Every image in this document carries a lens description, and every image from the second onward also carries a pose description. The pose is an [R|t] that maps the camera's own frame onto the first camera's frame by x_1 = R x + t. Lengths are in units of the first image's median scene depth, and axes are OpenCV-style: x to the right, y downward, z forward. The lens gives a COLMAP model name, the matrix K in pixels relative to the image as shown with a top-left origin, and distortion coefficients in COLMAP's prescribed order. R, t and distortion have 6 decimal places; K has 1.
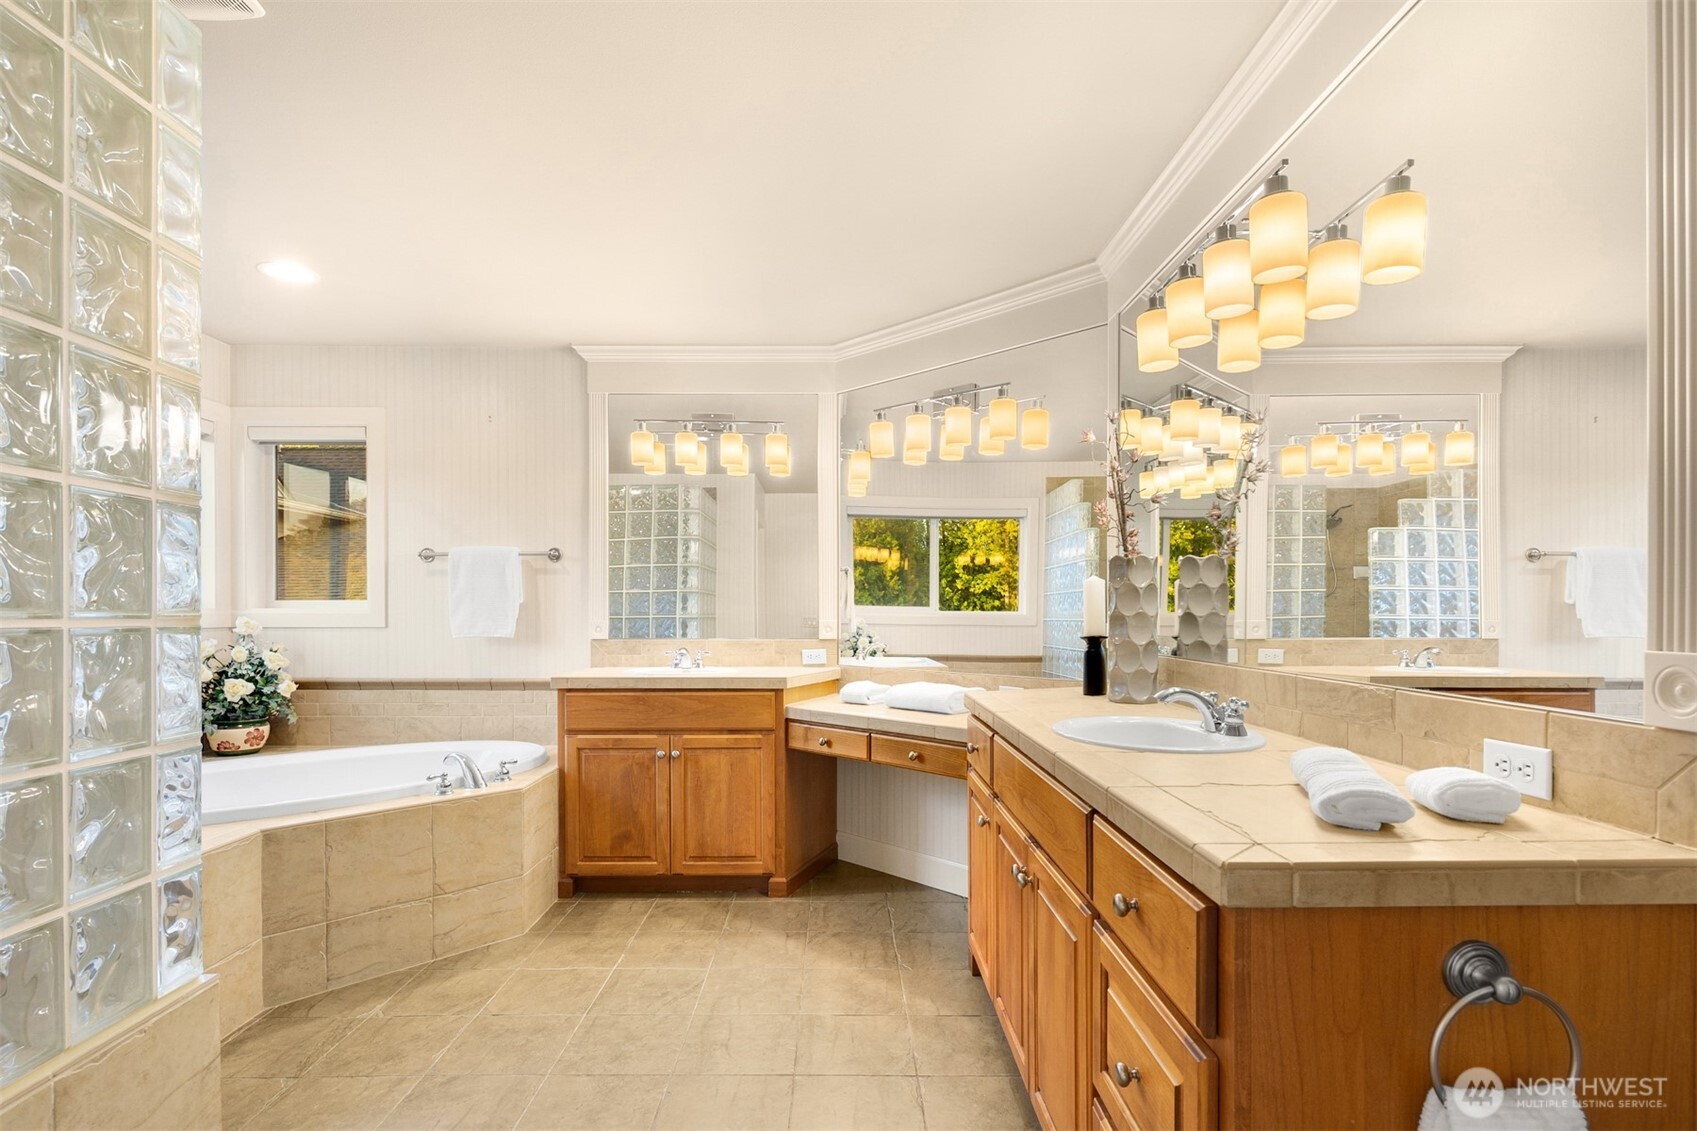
lens RADIAL K [[822.4, 0, 837.0], [0, 822.4, 610.5], [0, 0, 1]] dist [0.000653, -0.002286]
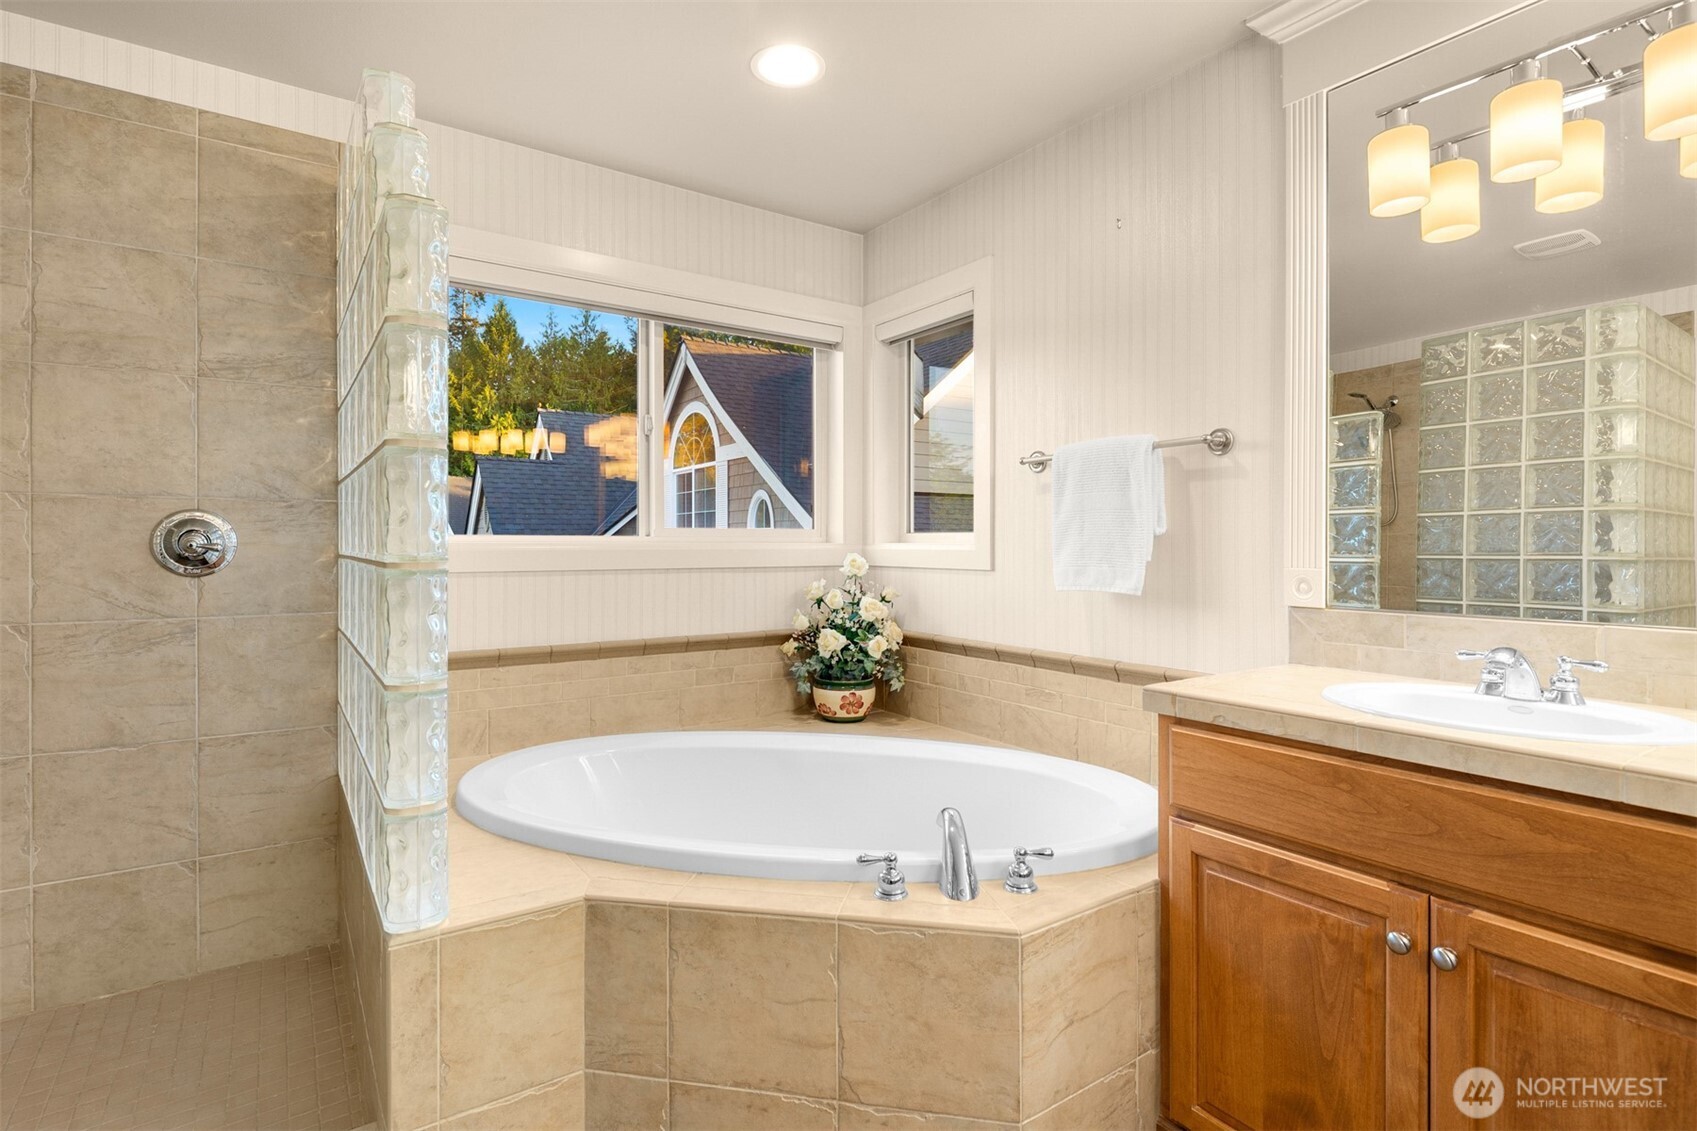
lens RADIAL K [[822.4, 0, 846.2], [0, 822.4, 544.9], [0, 0, 1]] dist [0.000653, -0.002286]
pose [[0.566644, 0.002132, -0.823960, -0.048347], [-0.001613, 0.999998, 0.001478, -0.002057], [0.823961, 0.000491, 0.566646, 0.546608]]
